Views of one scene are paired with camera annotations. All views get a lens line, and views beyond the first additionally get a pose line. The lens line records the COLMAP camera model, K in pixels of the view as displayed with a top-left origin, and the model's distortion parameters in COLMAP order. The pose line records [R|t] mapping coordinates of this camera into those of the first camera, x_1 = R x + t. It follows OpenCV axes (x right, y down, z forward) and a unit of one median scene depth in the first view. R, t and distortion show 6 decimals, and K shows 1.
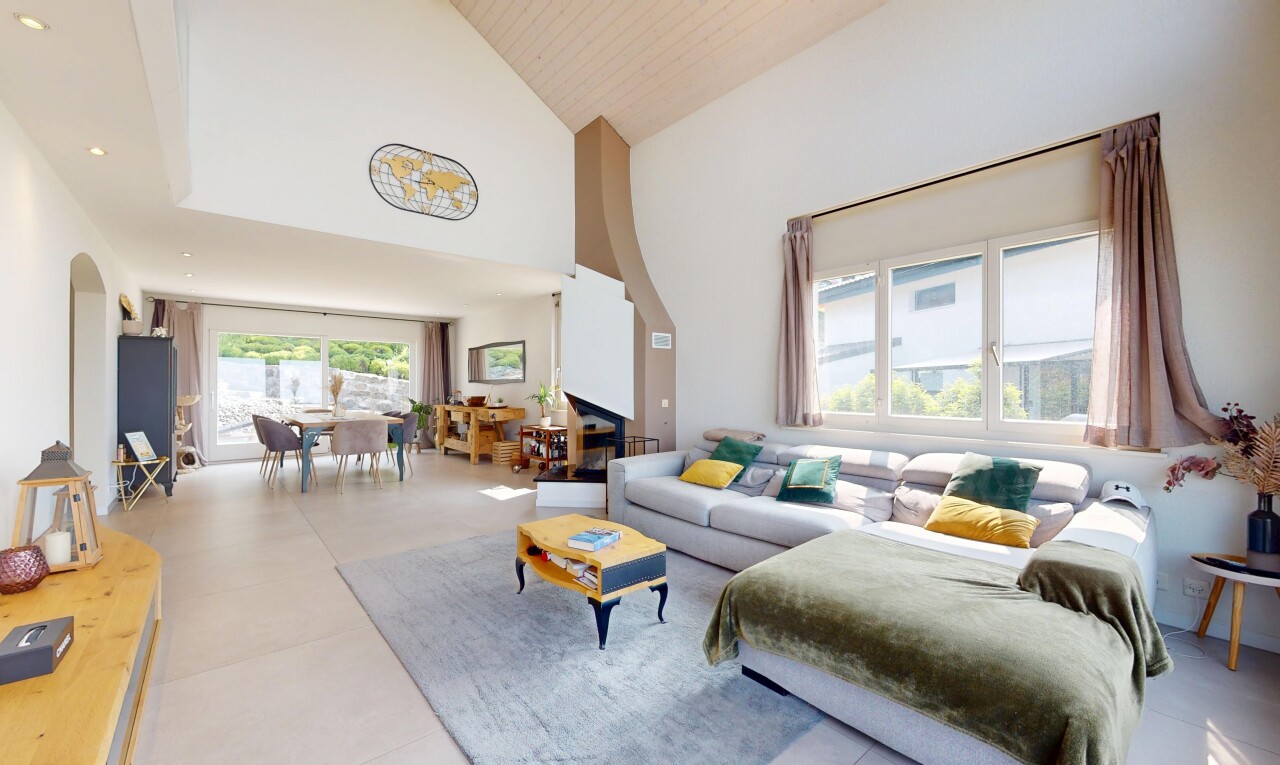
lens RADIAL K [[509.3, 0, 639.2], [0, 509.3, 381.6], [0, 0, 1]] dist [0.012237, 0.000186]
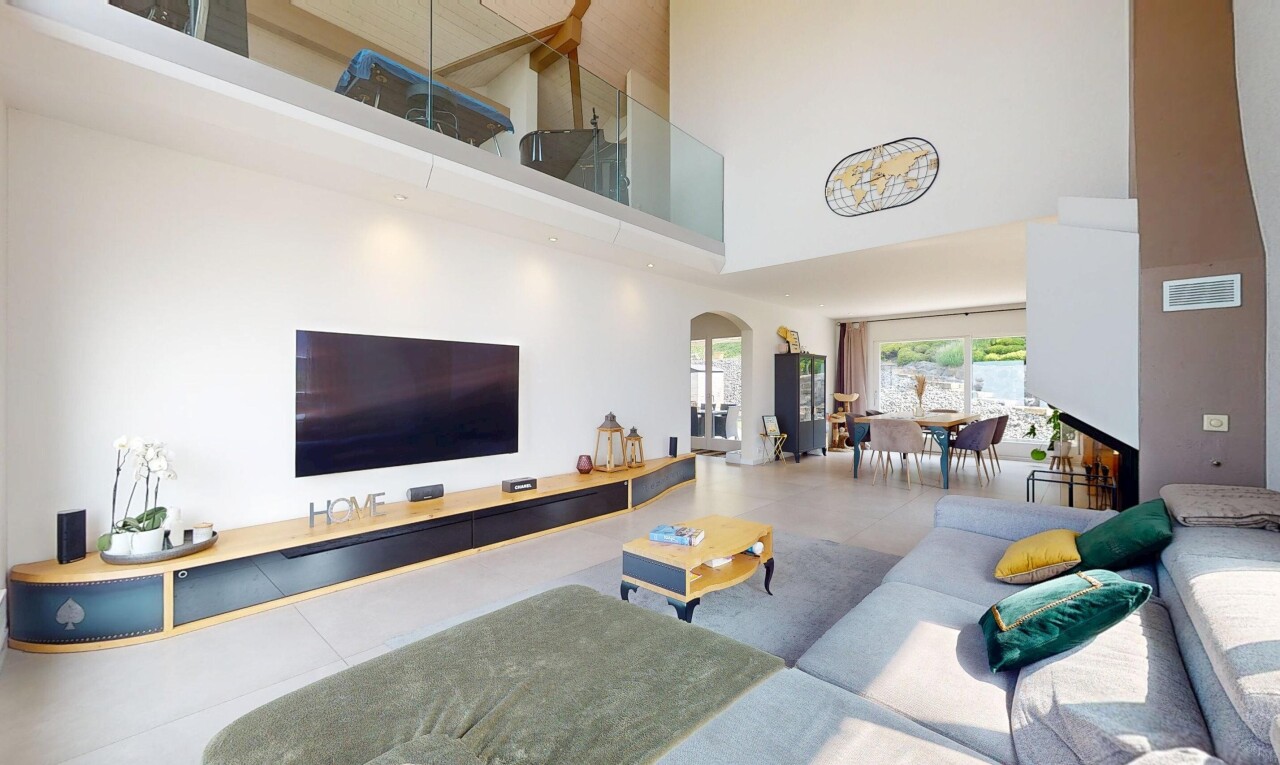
lens RADIAL K [[509.3, 0, 644.8], [0, 509.3, 384.0], [0, 0, 1]] dist [0.012237, 0.000186]
pose [[0.130218, -0.005083, -0.991472, 0.469350], [0.008201, 0.999958, -0.004049, 0.004163], [0.991451, -0.007604, 0.130255, 0.409197]]
